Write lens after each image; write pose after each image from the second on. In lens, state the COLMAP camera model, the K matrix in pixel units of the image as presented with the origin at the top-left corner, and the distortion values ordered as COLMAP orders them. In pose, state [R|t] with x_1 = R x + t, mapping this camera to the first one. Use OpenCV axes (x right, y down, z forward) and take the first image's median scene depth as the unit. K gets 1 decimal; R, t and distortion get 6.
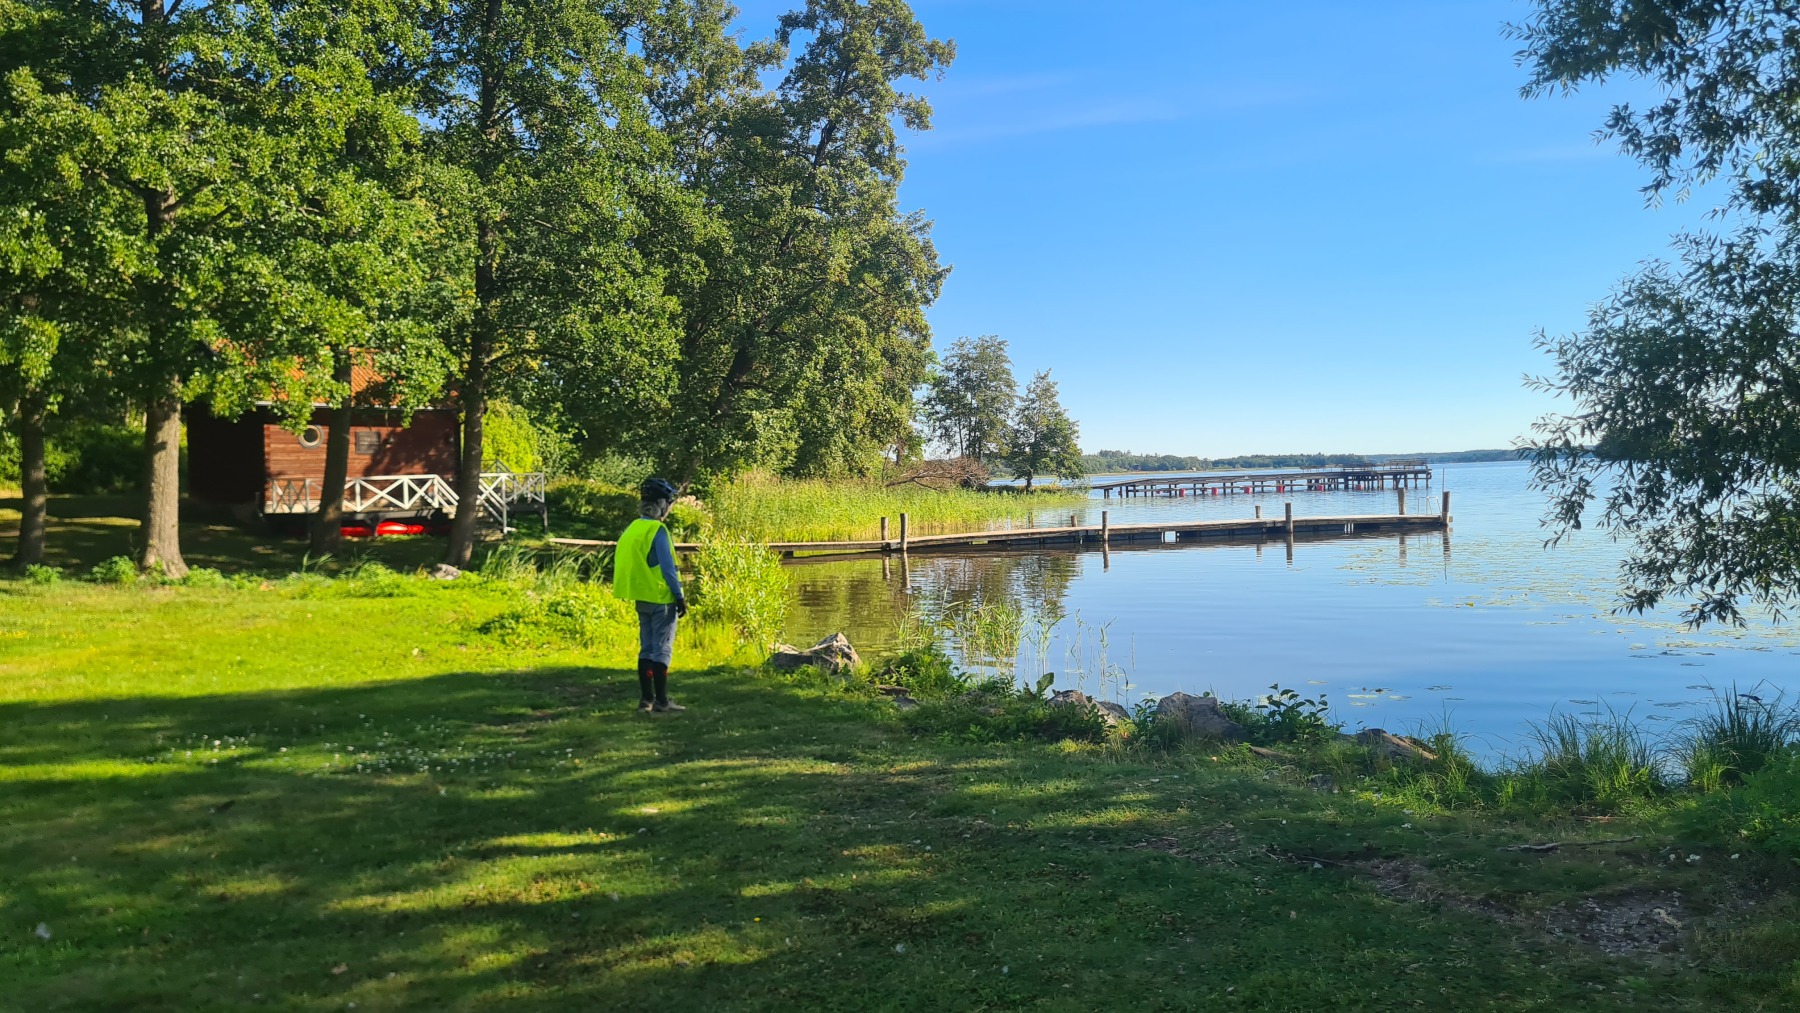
lens RADIAL K [[1327.0, 0, 900.0], [0, 1327.0, 506.5], [0, 0, 1]] dist [0.045661, 0.001702]
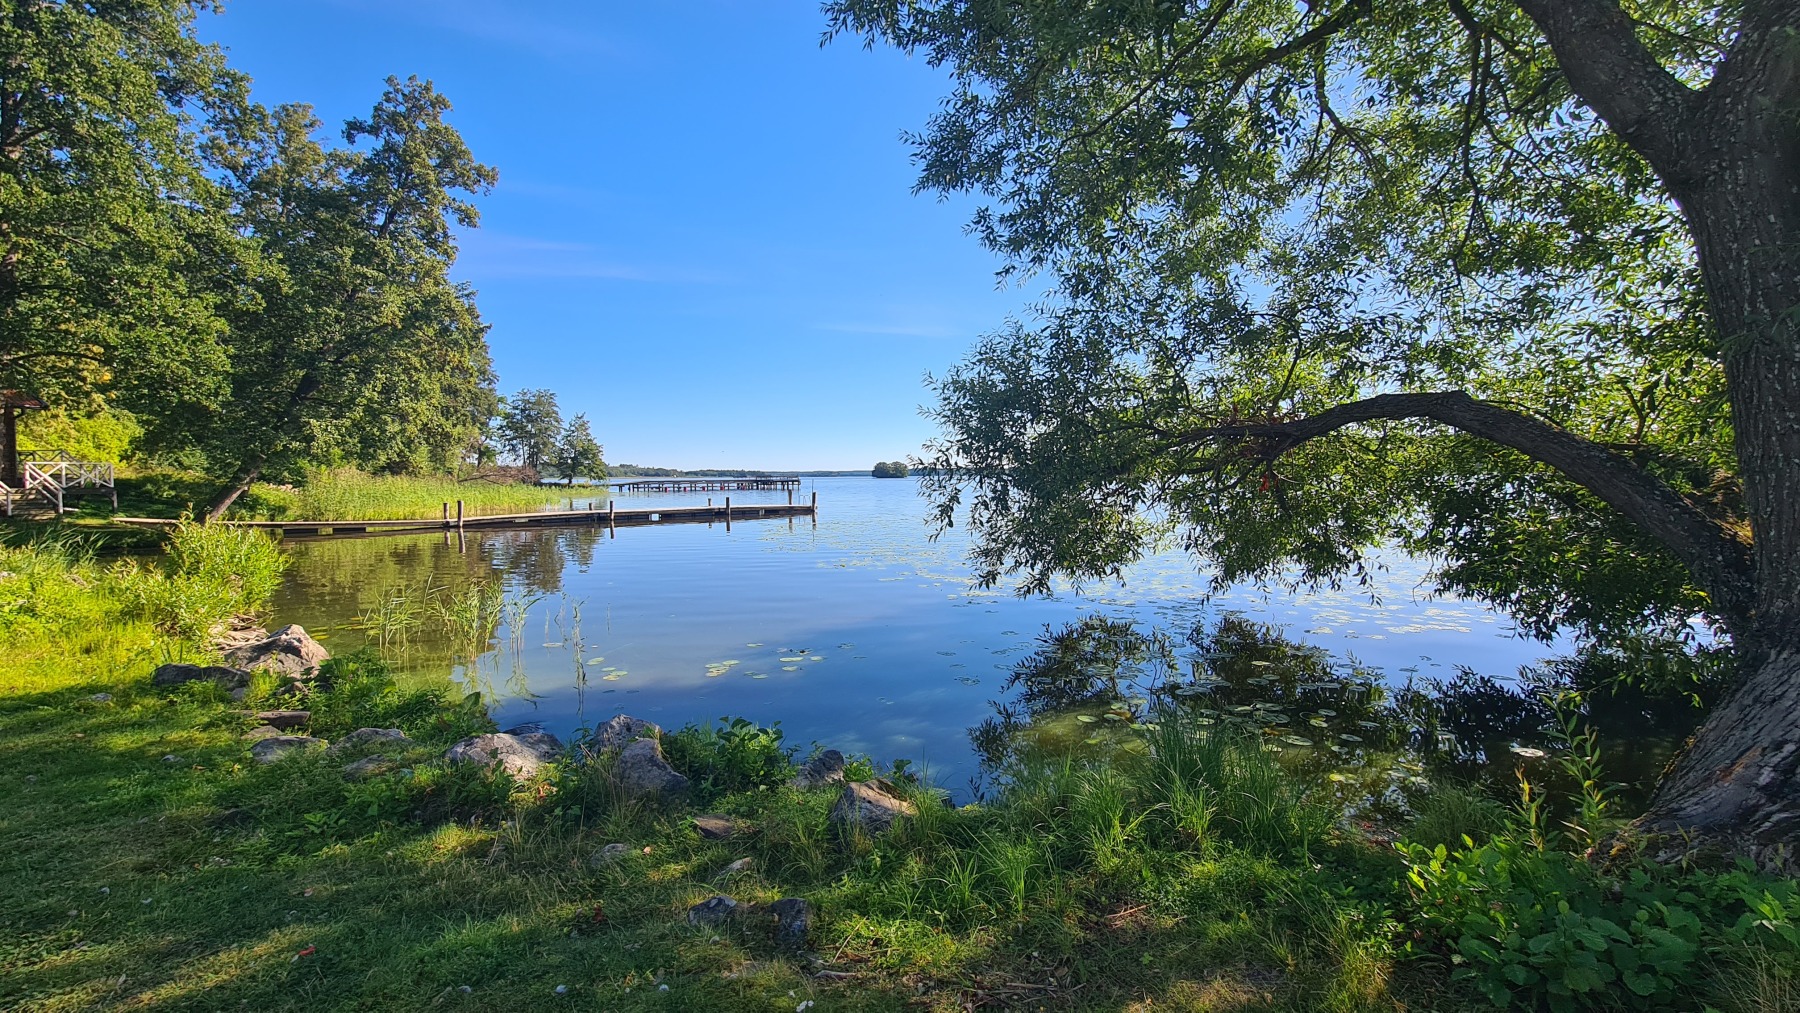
lens RADIAL K [[688.1, 0, 900.0], [0, 688.1, 506.5], [0, 0, 1]] dist [0.011568, -0.000058]
pose [[0.861828, 0.006510, 0.507159, 0.037405], [-0.013675, 0.999852, 0.010404, -0.002991], [-0.507016, -0.015901, 0.861790, 0.138394]]
